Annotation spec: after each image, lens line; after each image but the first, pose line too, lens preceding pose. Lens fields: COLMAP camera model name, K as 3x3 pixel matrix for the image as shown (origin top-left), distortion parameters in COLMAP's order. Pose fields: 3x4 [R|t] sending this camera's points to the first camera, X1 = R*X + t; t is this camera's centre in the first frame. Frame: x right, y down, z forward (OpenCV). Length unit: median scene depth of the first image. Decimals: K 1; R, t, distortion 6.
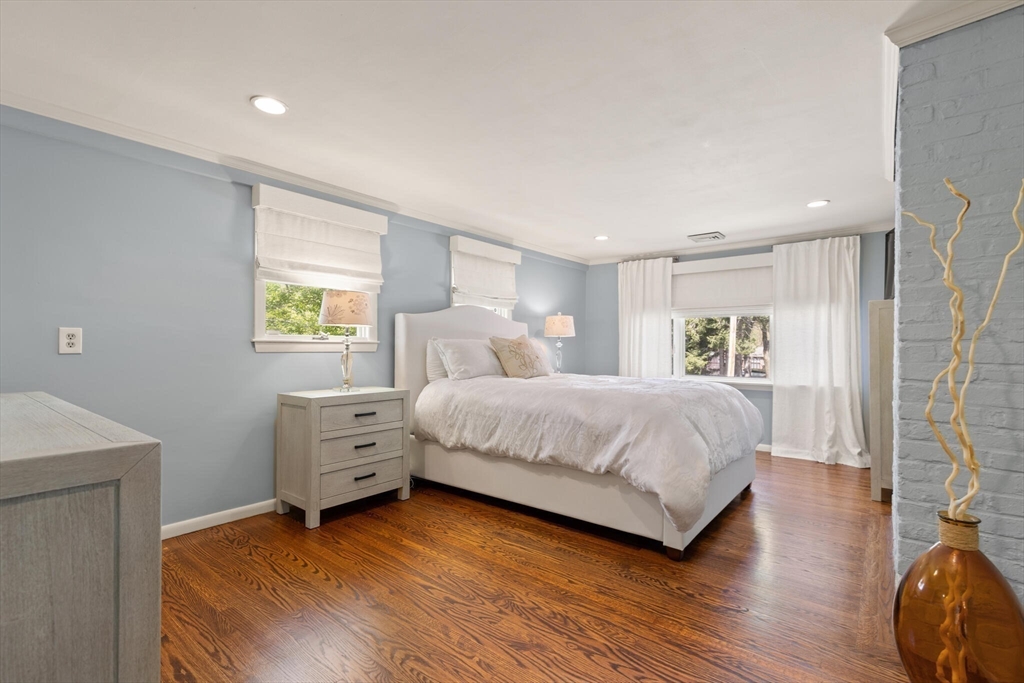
lens RADIAL K [[464.3, 0, 514.9], [0, 464.3, 344.2], [0, 0, 1]] dist [0.007357, -0.002804]
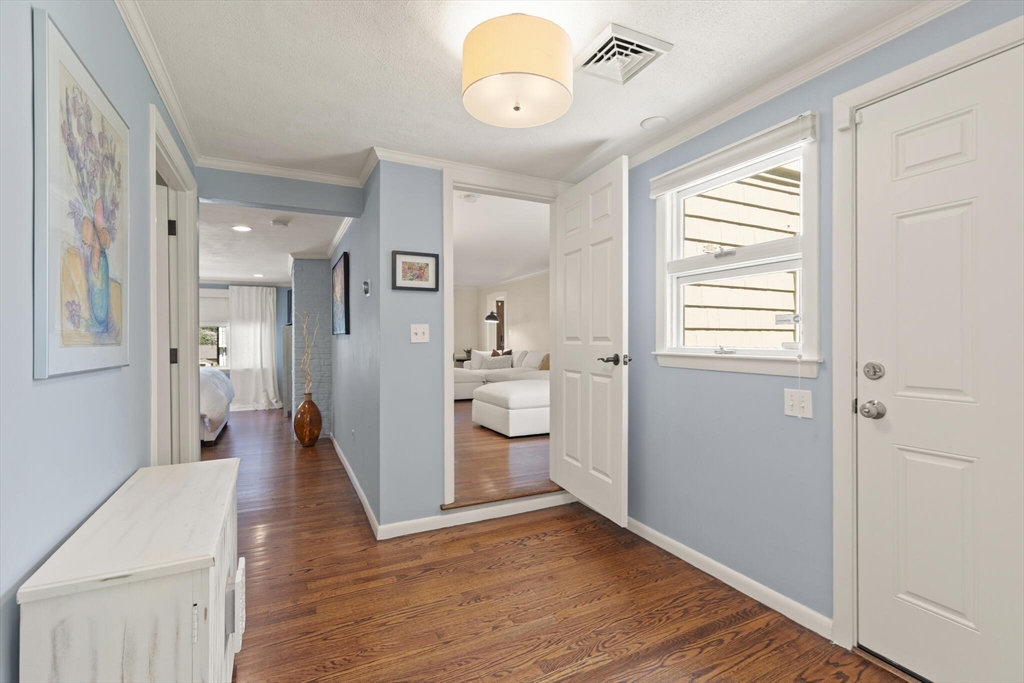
lens RADIAL K [[464.3, 0, 513.5], [0, 464.3, 341.1], [0, 0, 1]] dist [0.007357, -0.002804]
pose [[0.425012, -0.012775, 0.905098, -0.567513], [0.003443, 0.999916, 0.012496, -0.034286], [-0.905181, -0.002195, 0.425020, -0.684413]]
